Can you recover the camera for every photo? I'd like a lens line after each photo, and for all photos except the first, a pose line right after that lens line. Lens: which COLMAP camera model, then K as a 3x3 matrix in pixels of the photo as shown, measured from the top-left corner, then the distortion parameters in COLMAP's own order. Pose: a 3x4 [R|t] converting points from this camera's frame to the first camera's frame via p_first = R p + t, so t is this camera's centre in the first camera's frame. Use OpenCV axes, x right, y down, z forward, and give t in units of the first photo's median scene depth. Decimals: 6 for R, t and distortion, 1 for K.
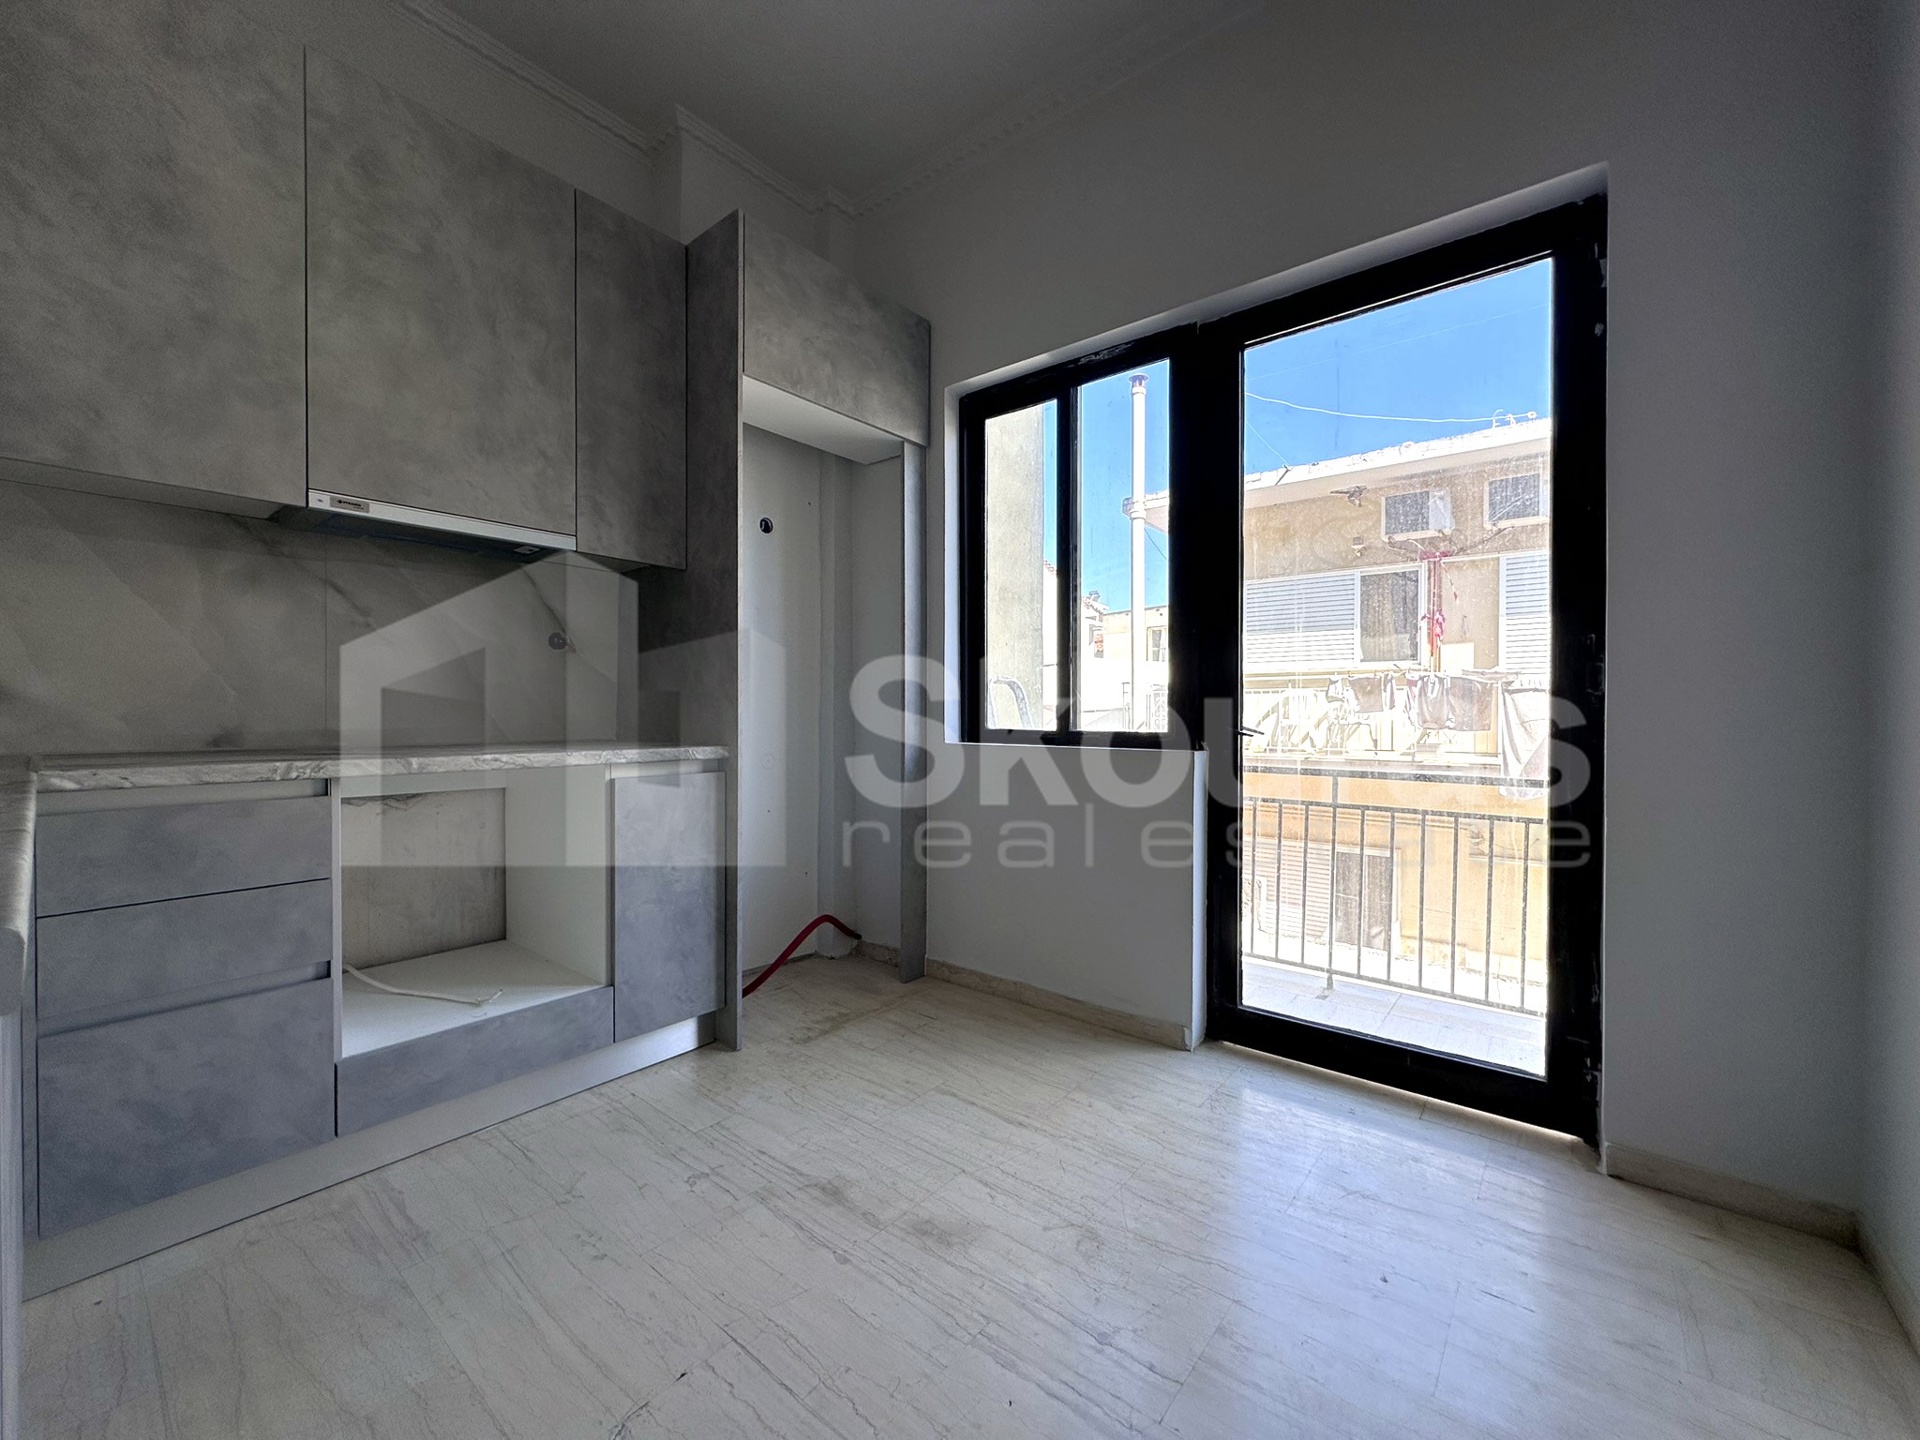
lens RADIAL K [[766.6, 0, 956.8], [0, 766.6, 722.5], [0, 0, 1]] dist [-0.004929, 0.000730]
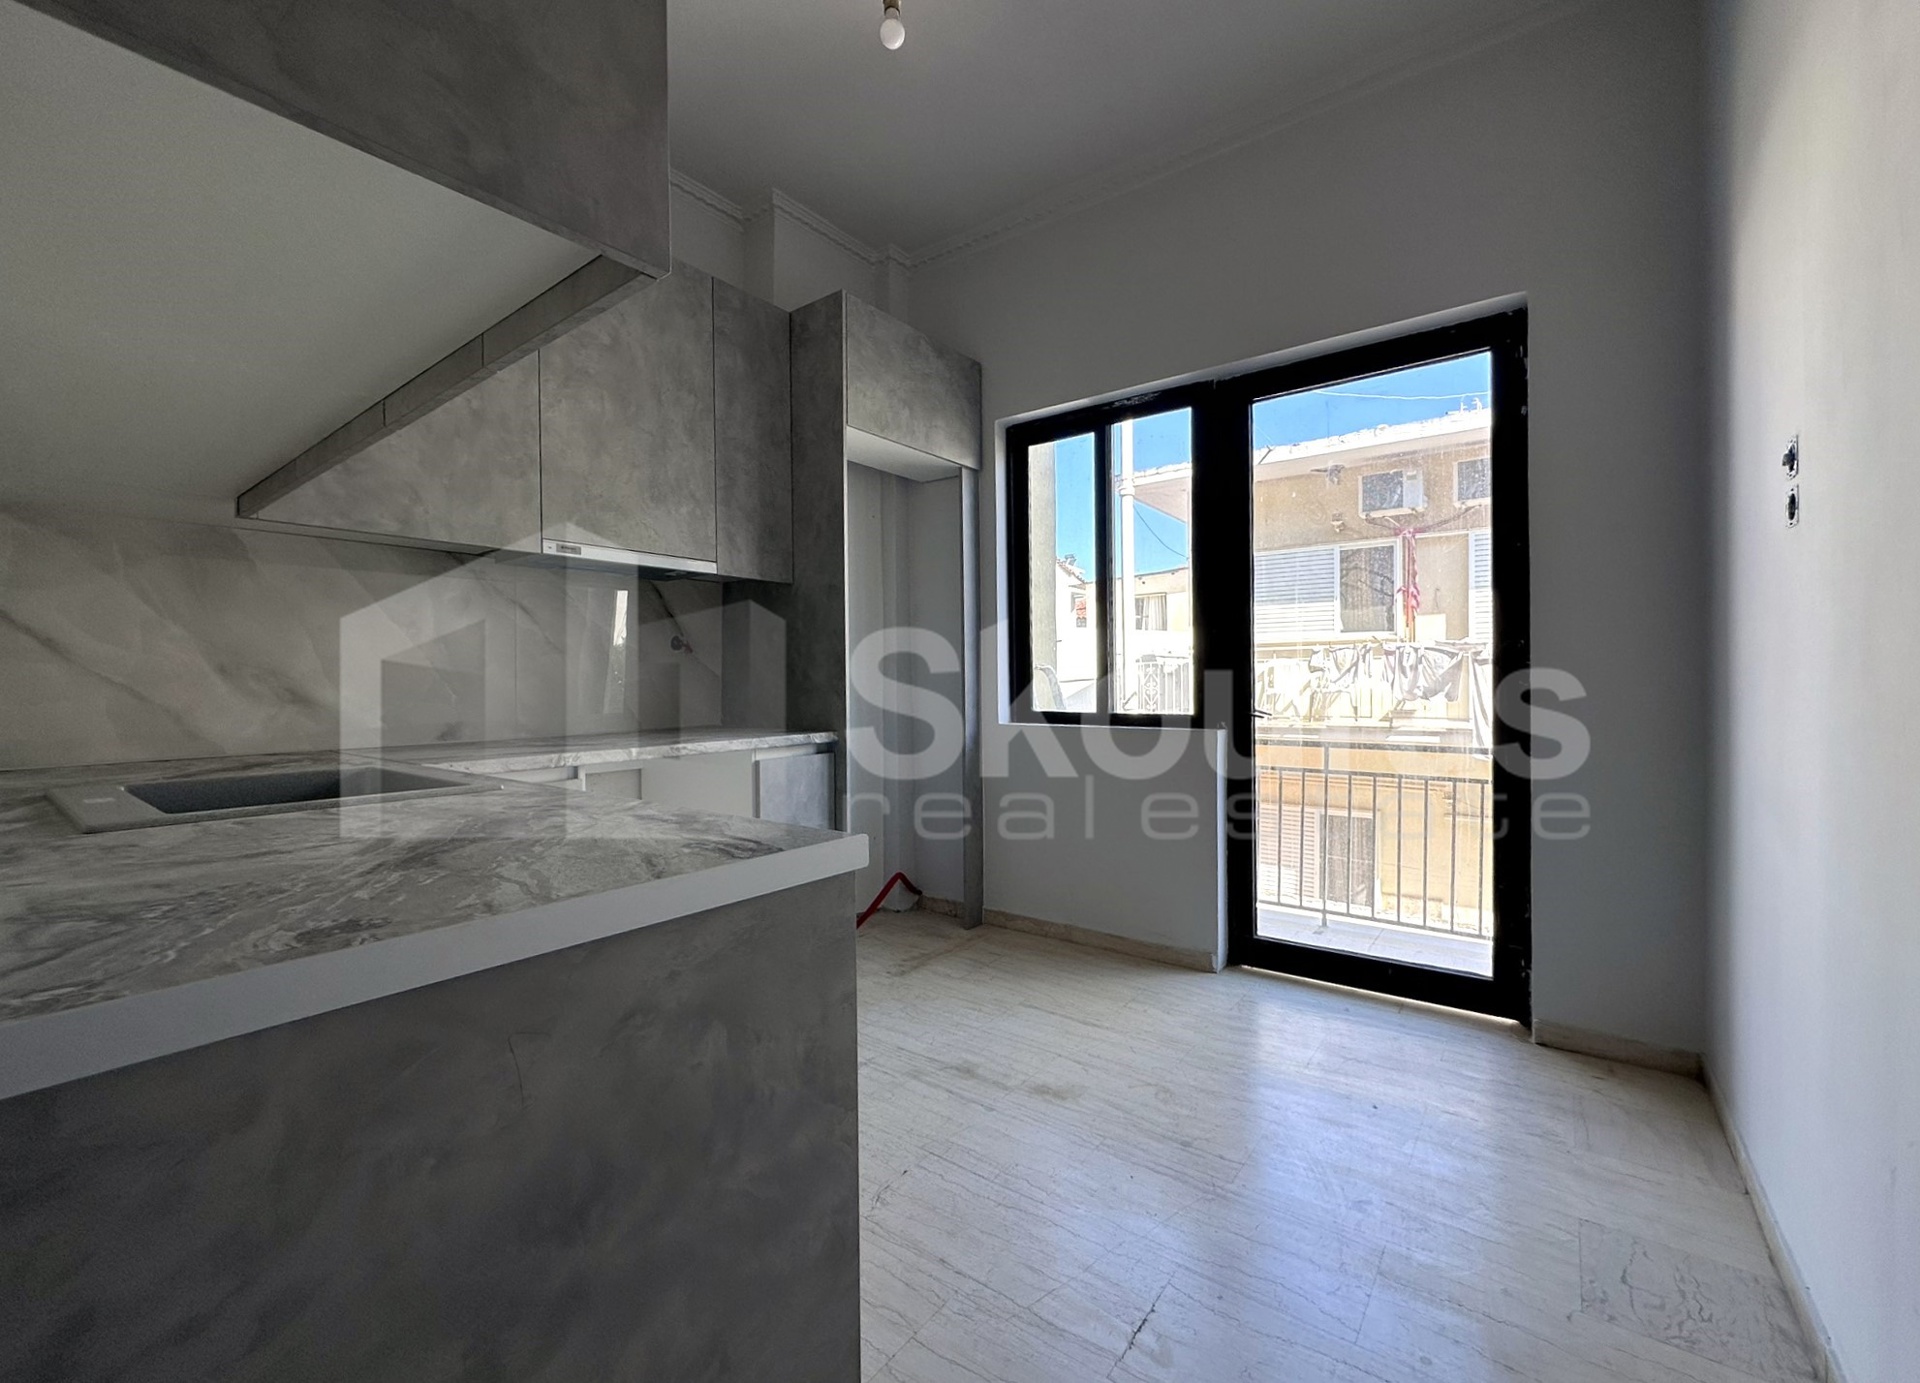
lens RADIAL K [[788.9, 0, 960.0], [0, 788.9, 691.5], [0, 0, 1]] dist [-0.001575, -0.000178]
pose [[0.999205, -0.013119, 0.037656, -0.155252], [0.013064, 0.999913, 0.001704, -0.033242], [-0.037675, -0.001210, 0.999289, -0.262868]]
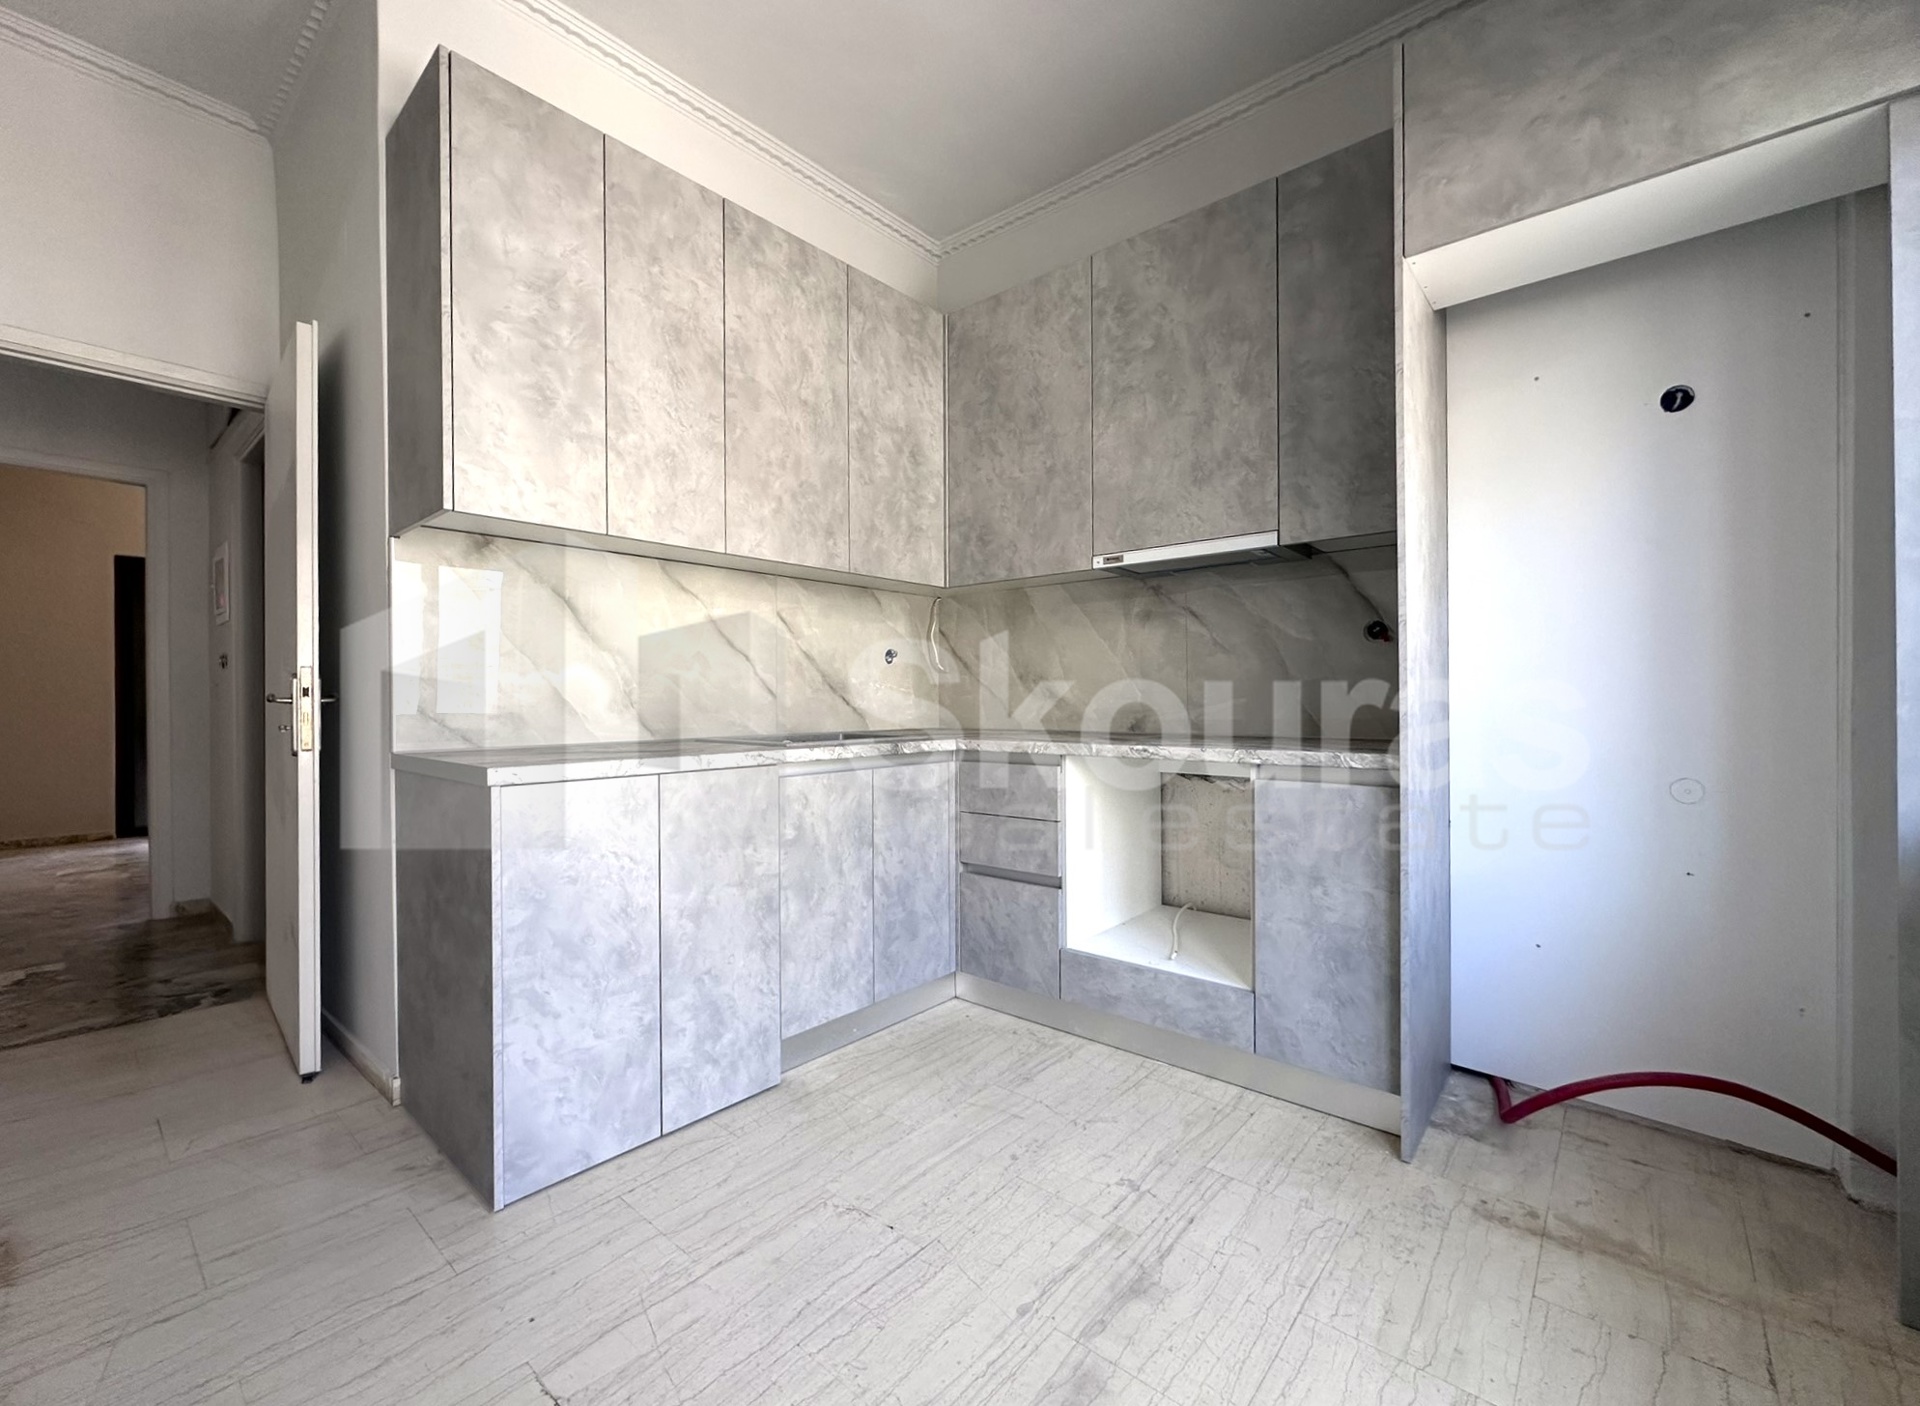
lens RADIAL K [[793.6, 0, 960.0], [0, 793.6, 703.0], [0, 0, 1]] dist [0.000265, 0.000099]
pose [[-0.021035, 0.001094, -0.999778, 0.512356], [-0.005314, 0.999985, 0.001206, -0.019846], [0.999765, 0.005338, -0.021029, 0.593969]]
